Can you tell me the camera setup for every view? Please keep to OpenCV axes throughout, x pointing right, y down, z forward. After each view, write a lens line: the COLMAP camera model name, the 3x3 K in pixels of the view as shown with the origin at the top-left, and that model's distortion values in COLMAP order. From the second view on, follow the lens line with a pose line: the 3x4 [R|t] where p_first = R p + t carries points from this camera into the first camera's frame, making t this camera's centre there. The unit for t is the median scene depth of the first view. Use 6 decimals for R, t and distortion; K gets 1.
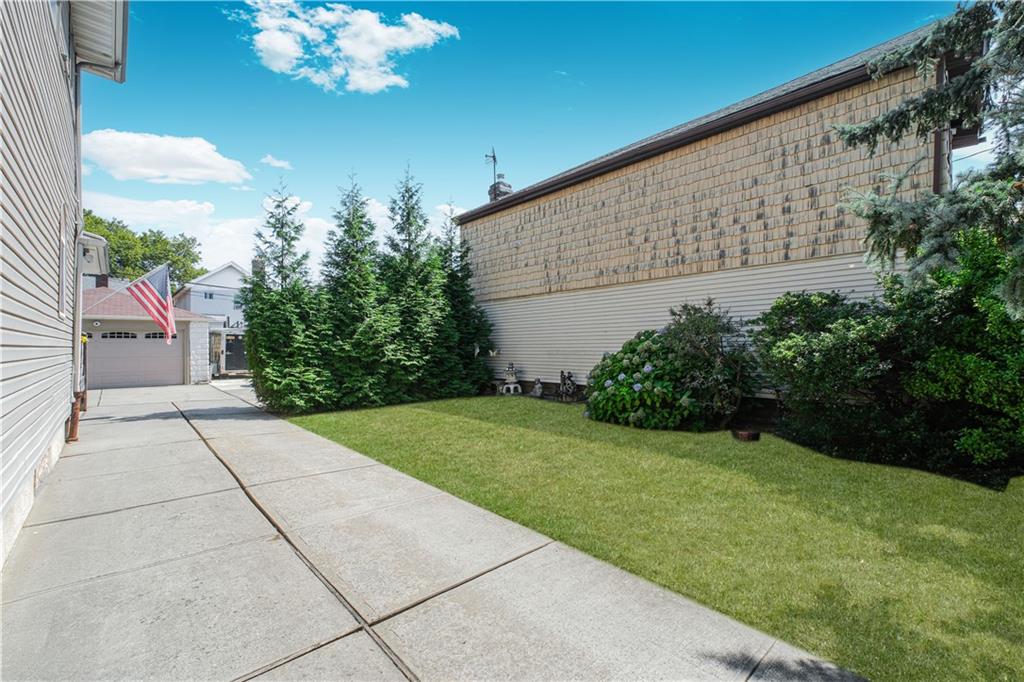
lens RADIAL K [[435.6, 0, 512.9], [0, 435.6, 342.3], [0, 0, 1]] dist [0.003145, -0.001637]
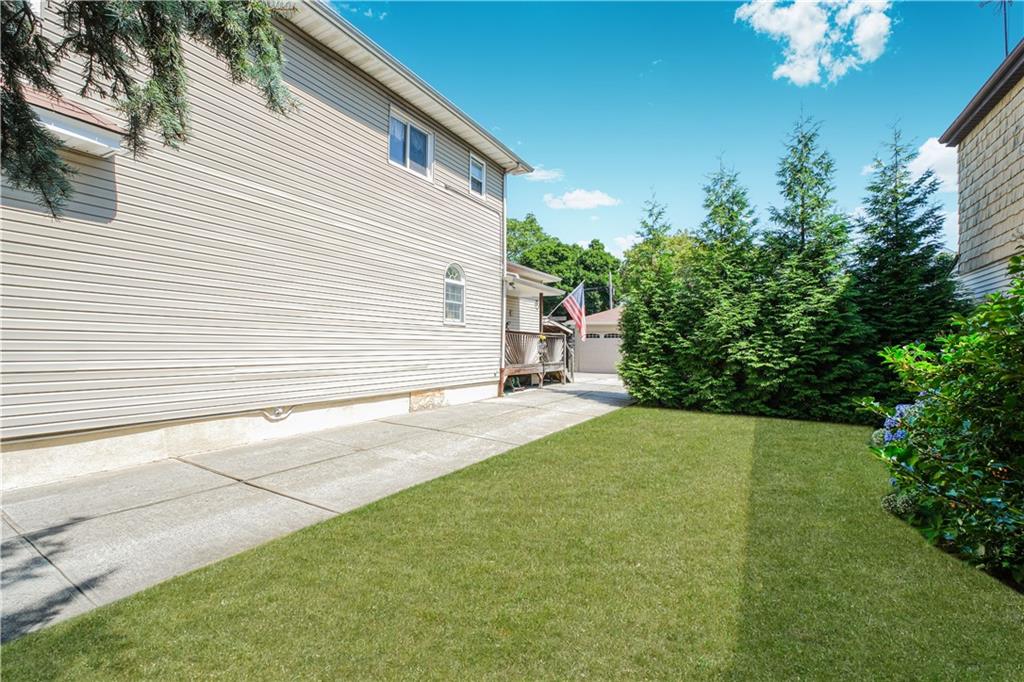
lens RADIAL K [[435.6, 0, 512.4], [0, 435.6, 342.1], [0, 0, 1]] dist [0.003145, -0.001637]
pose [[0.277652, -0.000455, -0.960682, 0.510288], [-0.004694, 0.999987, -0.001830, 0.012220], [0.960670, 0.005017, 0.277646, 0.449995]]
